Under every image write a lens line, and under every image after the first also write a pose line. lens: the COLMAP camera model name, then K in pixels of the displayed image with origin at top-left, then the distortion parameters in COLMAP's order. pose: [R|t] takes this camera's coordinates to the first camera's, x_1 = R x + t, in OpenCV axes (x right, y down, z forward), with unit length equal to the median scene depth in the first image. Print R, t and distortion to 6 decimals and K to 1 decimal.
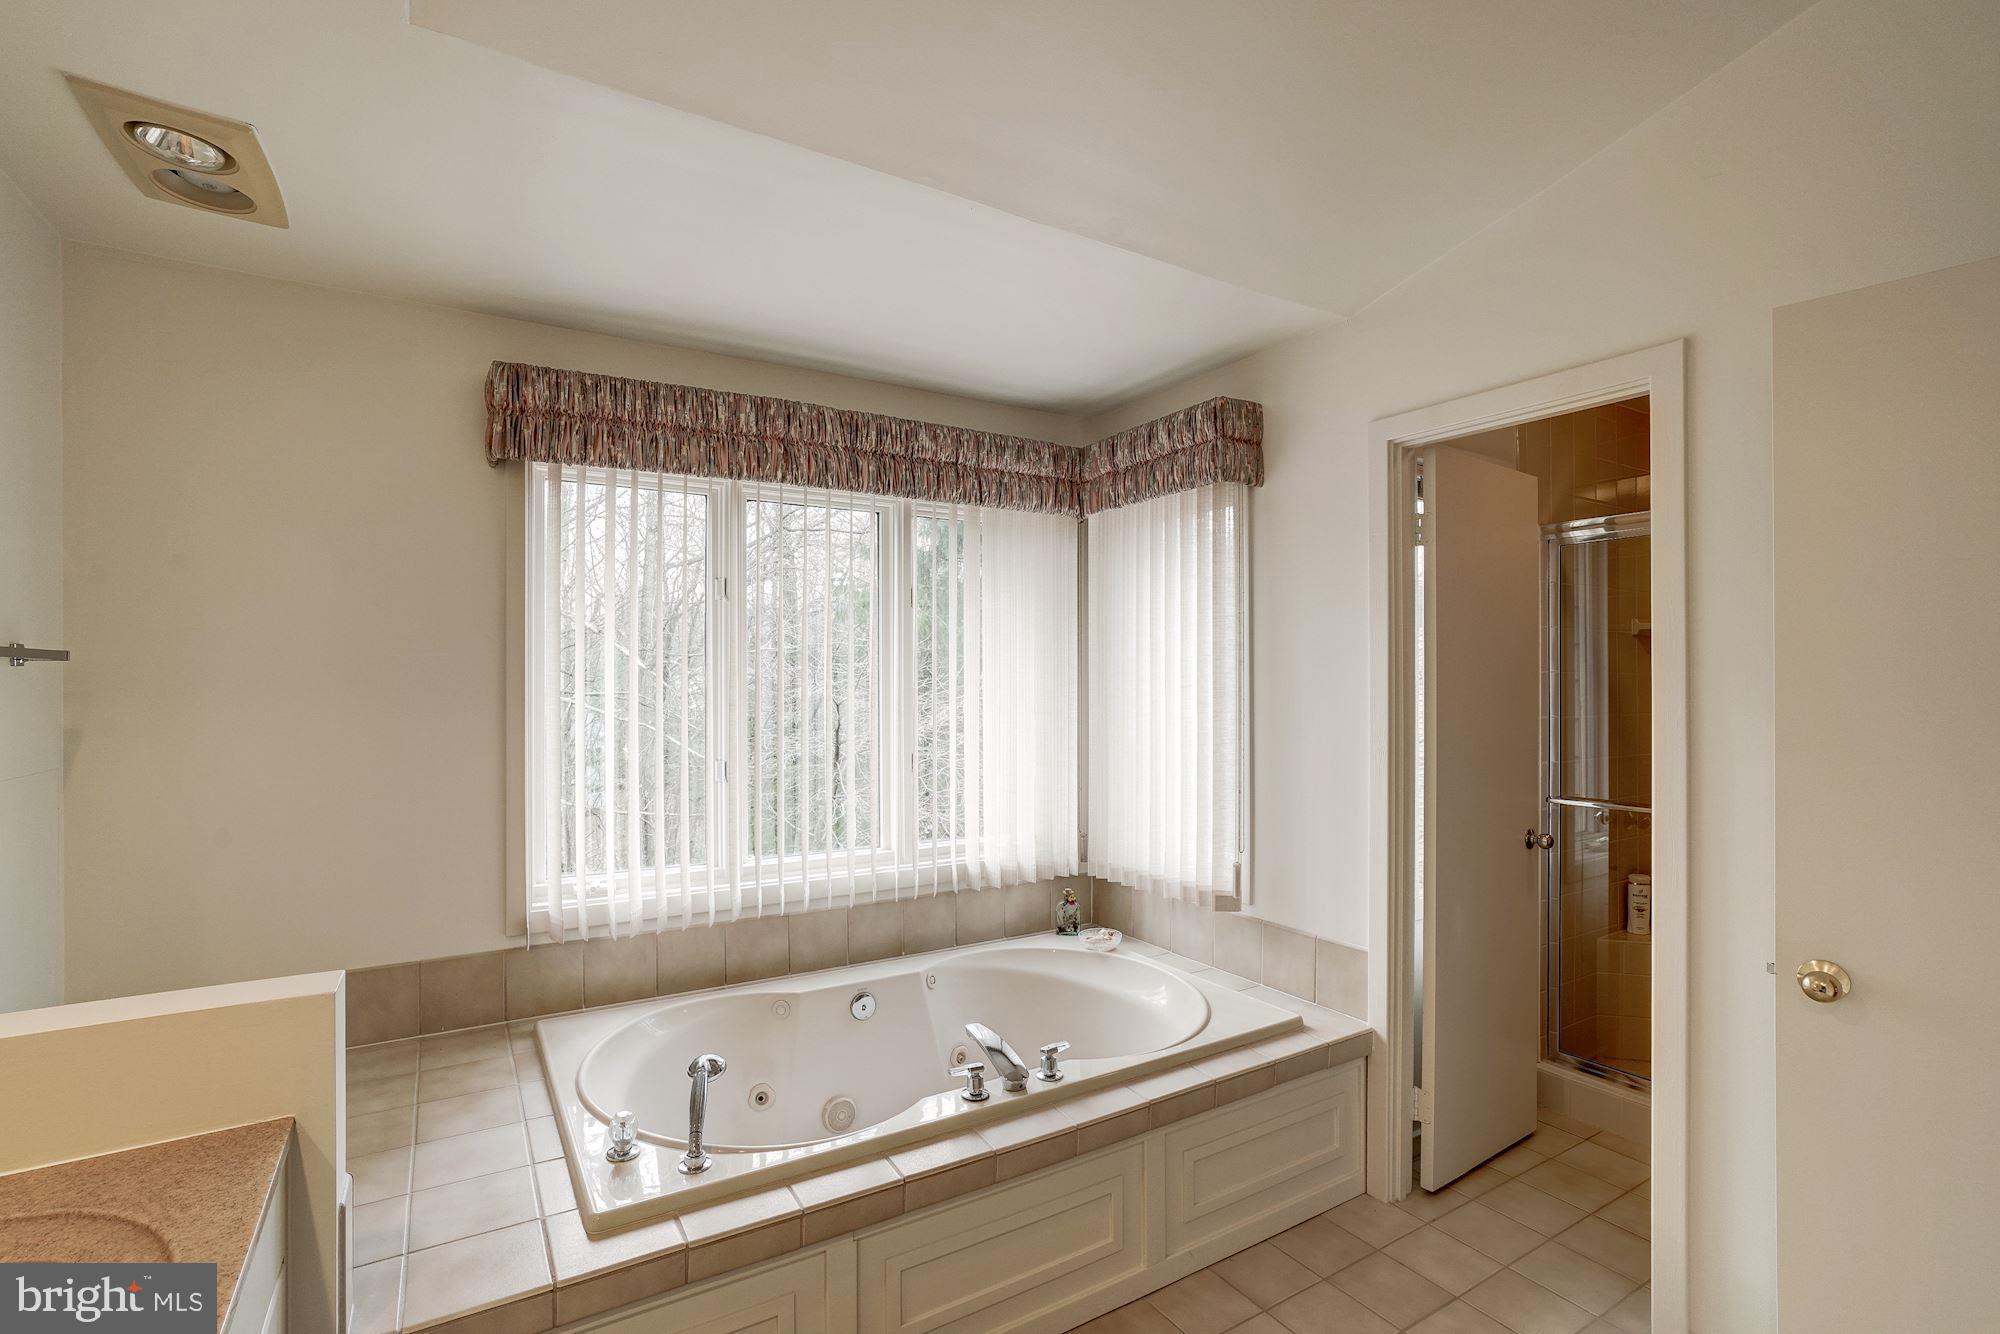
lens RADIAL K [[936.1, 0, 1000.0], [0, 936.1, 667.0], [0, 0, 1]] dist [-0.044620, 0.000090]
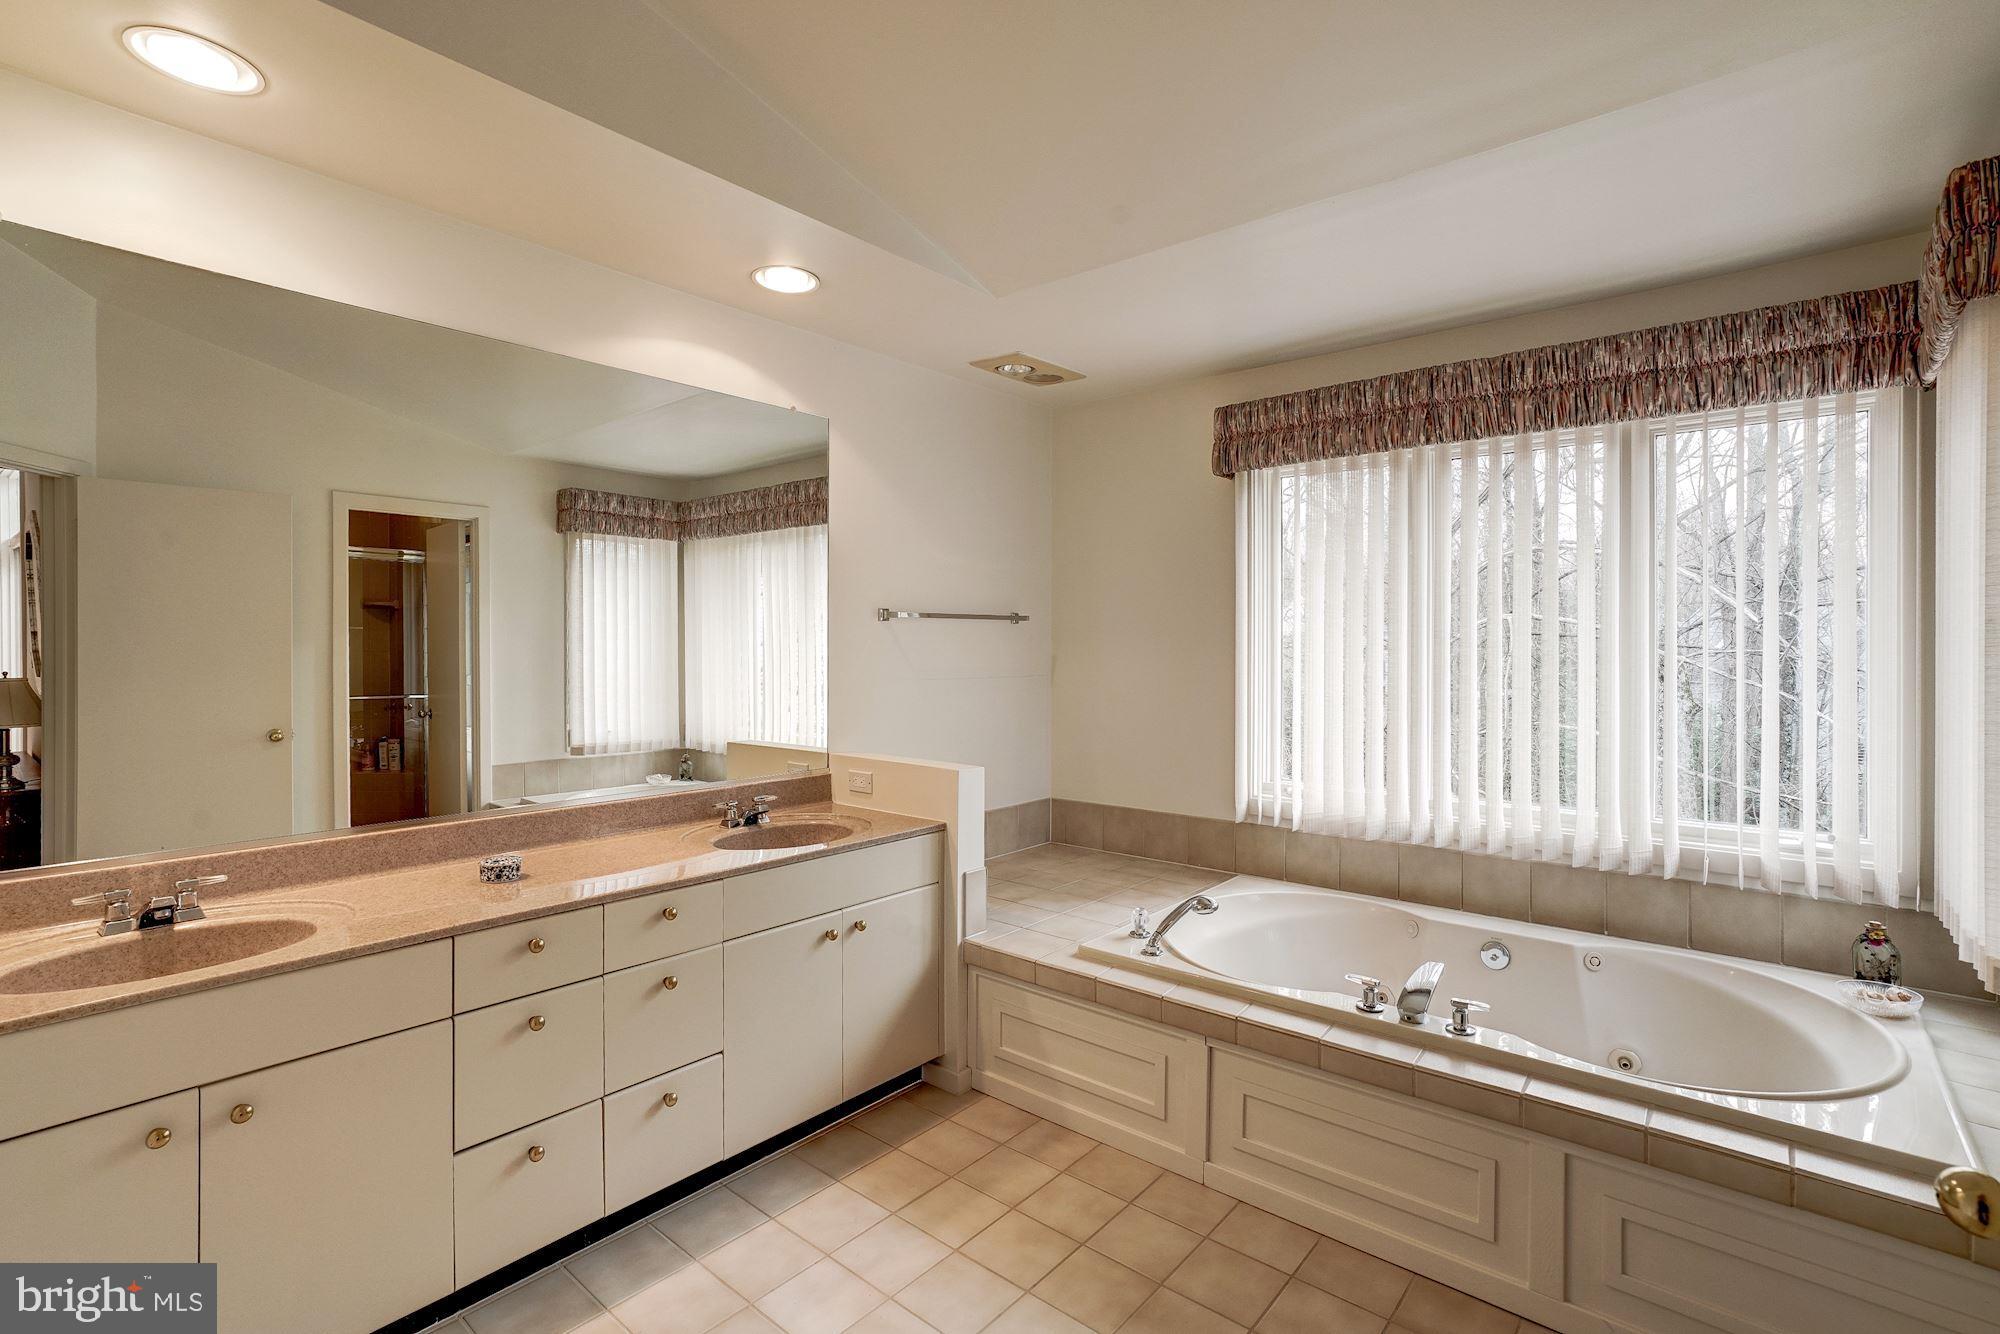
lens RADIAL K [[914.9, 0, 993.1], [0, 914.9, 656.7], [0, 0, 1]] dist [-0.054372, 0.030349]
pose [[0.312831, 0.010015, -0.949756, 0.597383], [0.007312, 0.999889, 0.012952, 0.029387], [0.949781, -0.010996, 0.312724, 0.193033]]
